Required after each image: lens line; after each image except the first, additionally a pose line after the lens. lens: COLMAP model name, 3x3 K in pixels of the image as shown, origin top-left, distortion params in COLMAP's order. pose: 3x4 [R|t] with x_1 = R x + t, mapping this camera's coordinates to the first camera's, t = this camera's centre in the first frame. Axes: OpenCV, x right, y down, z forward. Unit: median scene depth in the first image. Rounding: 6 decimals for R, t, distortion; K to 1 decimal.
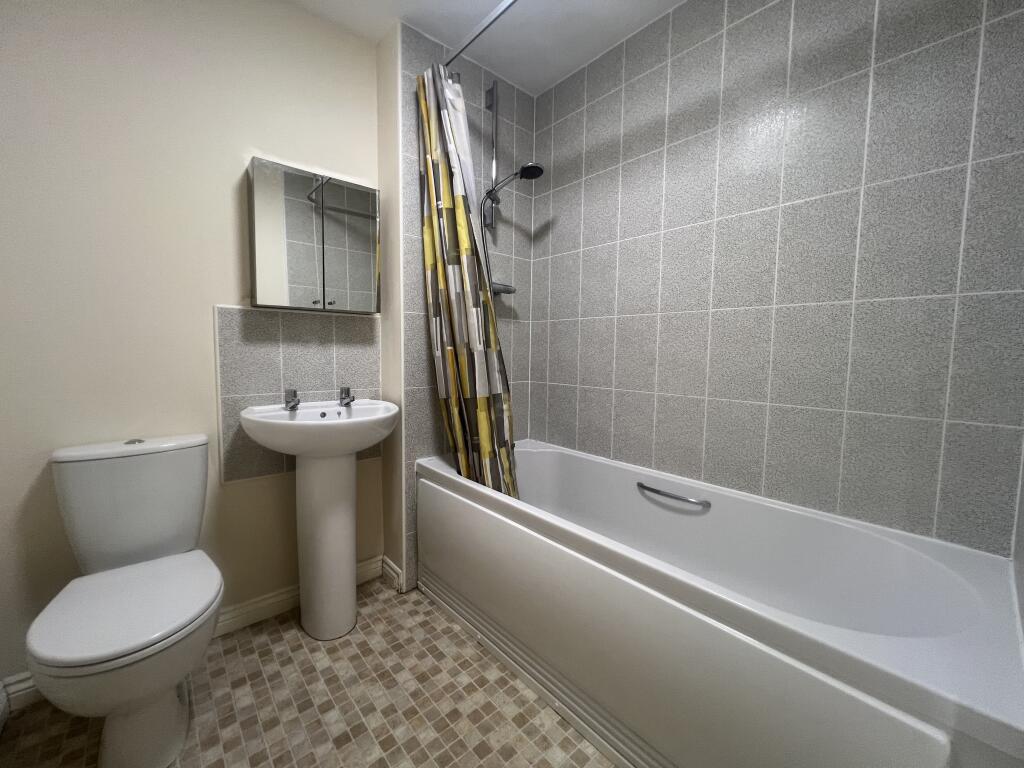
lens RADIAL K [[411.1, 0, 507.6], [0, 411.1, 380.9], [0, 0, 1]] dist [-0.003722, 0.002516]
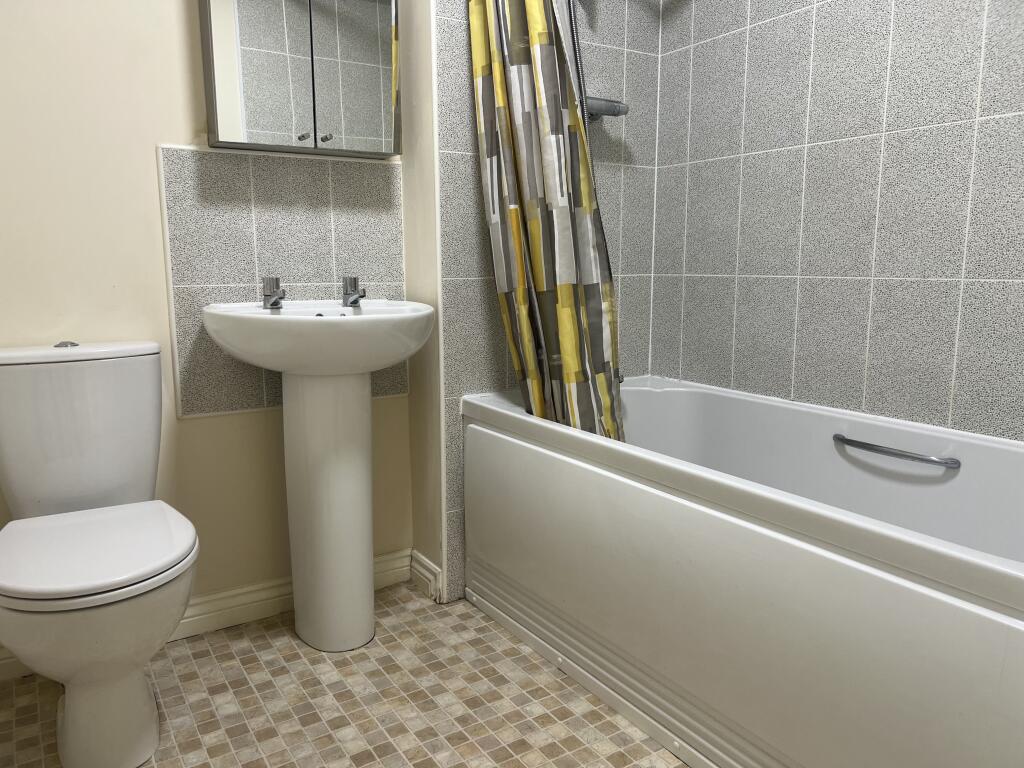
lens RADIAL K [[772.7, 0, 508.7], [0, 772.7, 387.4], [0, 0, 1]] dist [0.052365, -0.055852]
pose [[0.987837, 0.009077, -0.155230, 0.033507], [0.004726, 0.996081, 0.088321, 0.085895], [0.155423, -0.087980, 0.983922, -0.159106]]
